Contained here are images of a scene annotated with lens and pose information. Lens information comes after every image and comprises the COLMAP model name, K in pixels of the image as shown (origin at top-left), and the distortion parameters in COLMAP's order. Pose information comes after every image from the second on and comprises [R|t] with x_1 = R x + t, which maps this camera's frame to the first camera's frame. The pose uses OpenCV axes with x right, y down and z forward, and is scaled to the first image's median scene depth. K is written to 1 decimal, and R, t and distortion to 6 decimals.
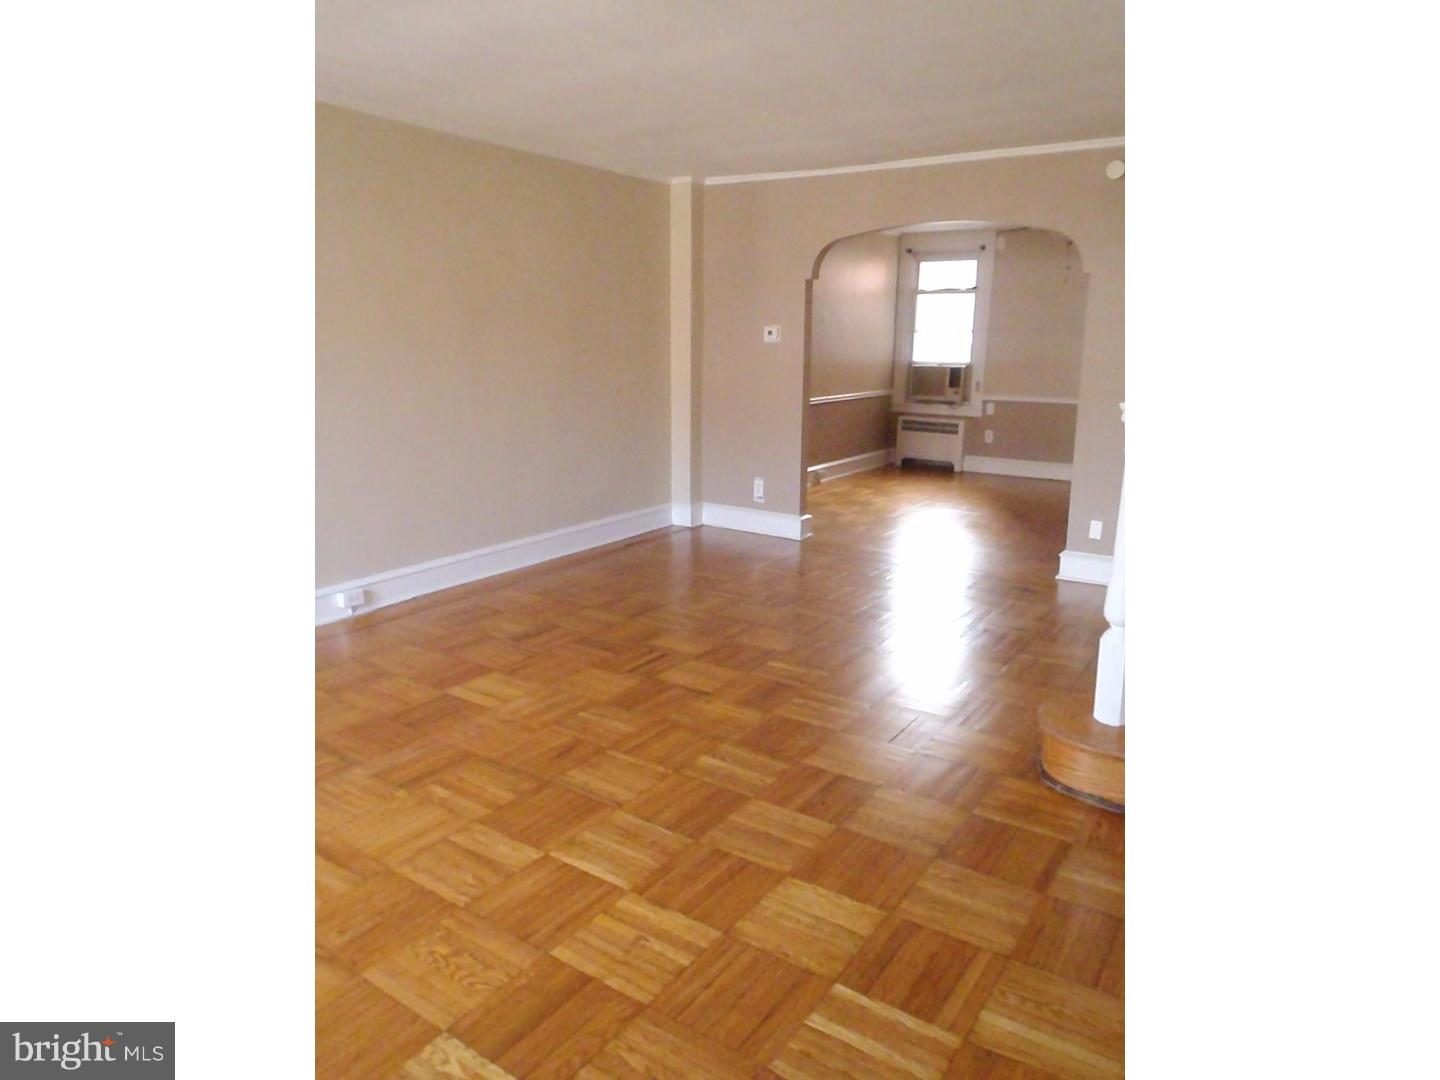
lens RADIAL K [[893.9, 0, 720.0], [0, 893.9, 540.0], [0, 0, 1]] dist [-0.035040, -0.000198]
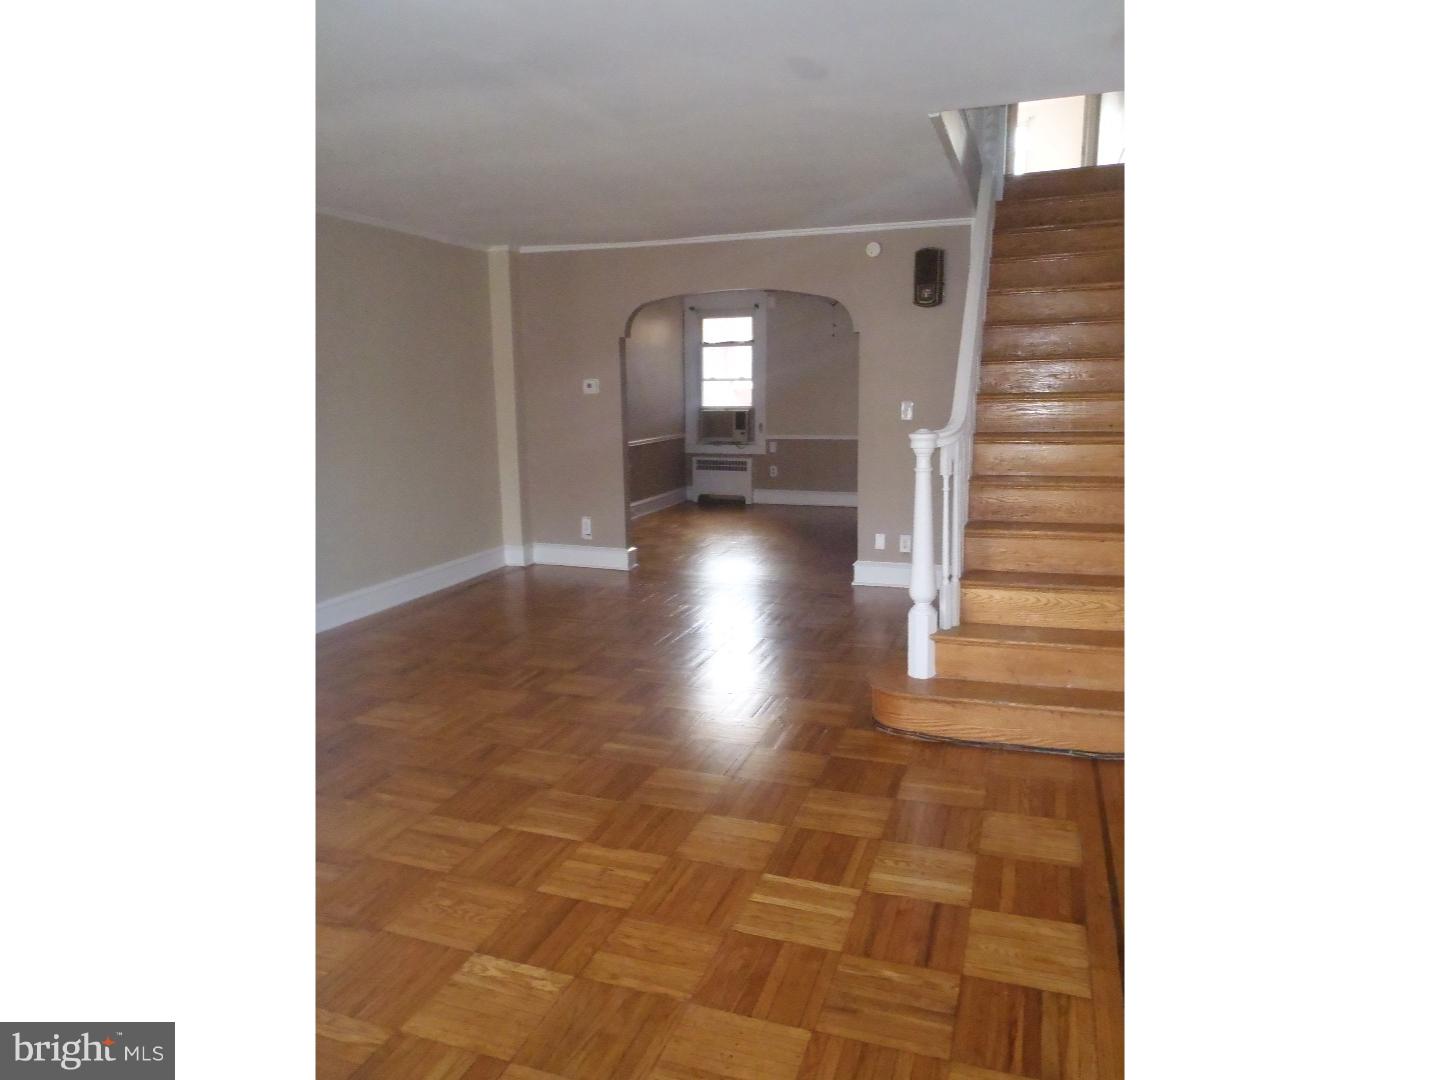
lens RADIAL K [[893.9, 0, 720.0], [0, 893.9, 540.0], [0, 0, 1]] dist [-0.035040, -0.000198]
pose [[0.965612, -0.063407, 0.252138, -0.148827], [0.076294, 0.996215, -0.041655, 0.033033], [-0.248543, 0.059459, 0.966794, -0.190224]]
